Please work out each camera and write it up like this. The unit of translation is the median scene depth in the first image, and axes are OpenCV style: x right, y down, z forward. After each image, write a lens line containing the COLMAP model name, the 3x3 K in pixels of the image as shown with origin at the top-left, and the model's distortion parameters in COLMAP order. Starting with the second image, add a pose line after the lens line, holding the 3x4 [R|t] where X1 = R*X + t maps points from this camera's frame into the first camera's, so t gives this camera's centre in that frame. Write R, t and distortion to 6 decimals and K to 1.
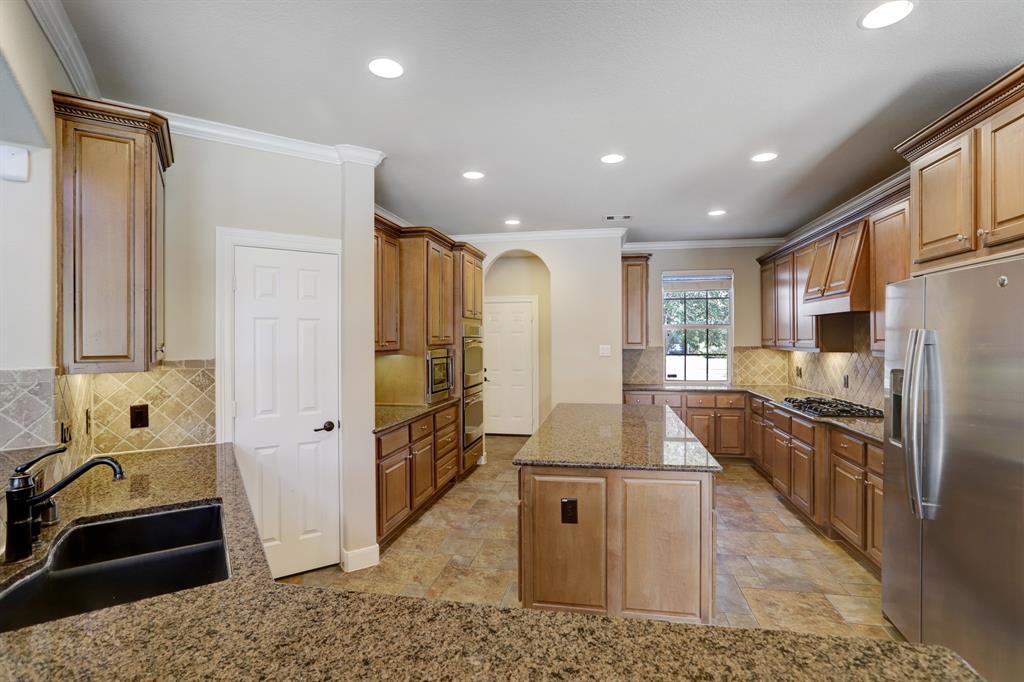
lens RADIAL K [[500.2, 0, 521.1], [0, 500.2, 346.0], [0, 0, 1]] dist [-0.034131, 0.012455]
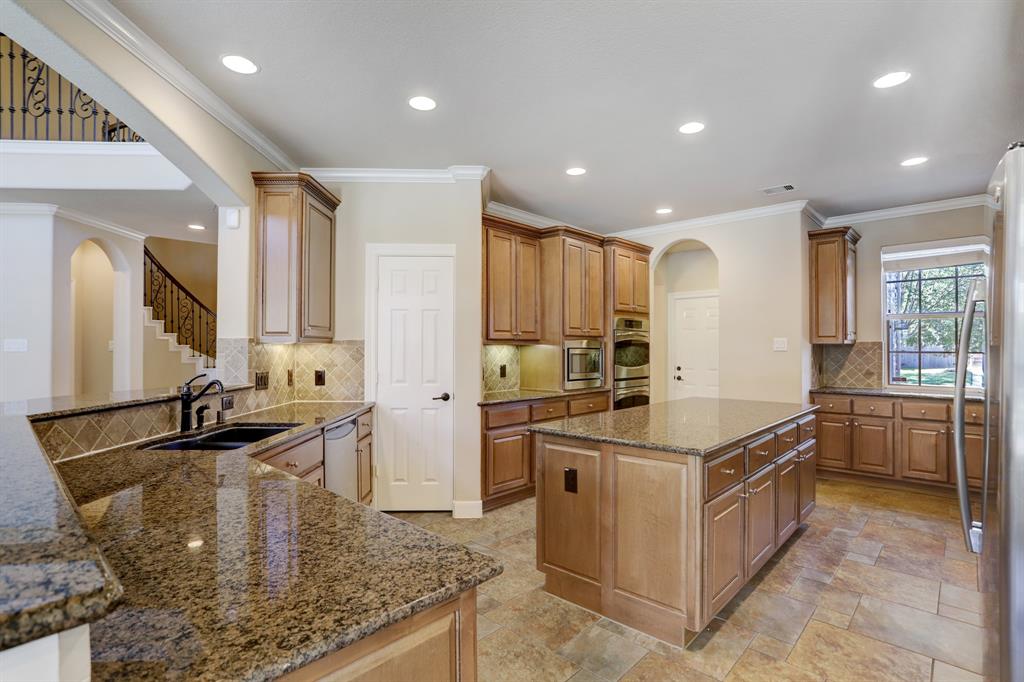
lens RADIAL K [[500.2, 0, 499.3], [0, 500.2, 348.7], [0, 0, 1]] dist [-0.034131, 0.012455]
pose [[0.839078, 0.006105, -0.543976, 0.422087], [-0.011495, 0.999913, -0.006508, 0.051706], [0.543889, 0.011714, 0.839075, 0.034520]]
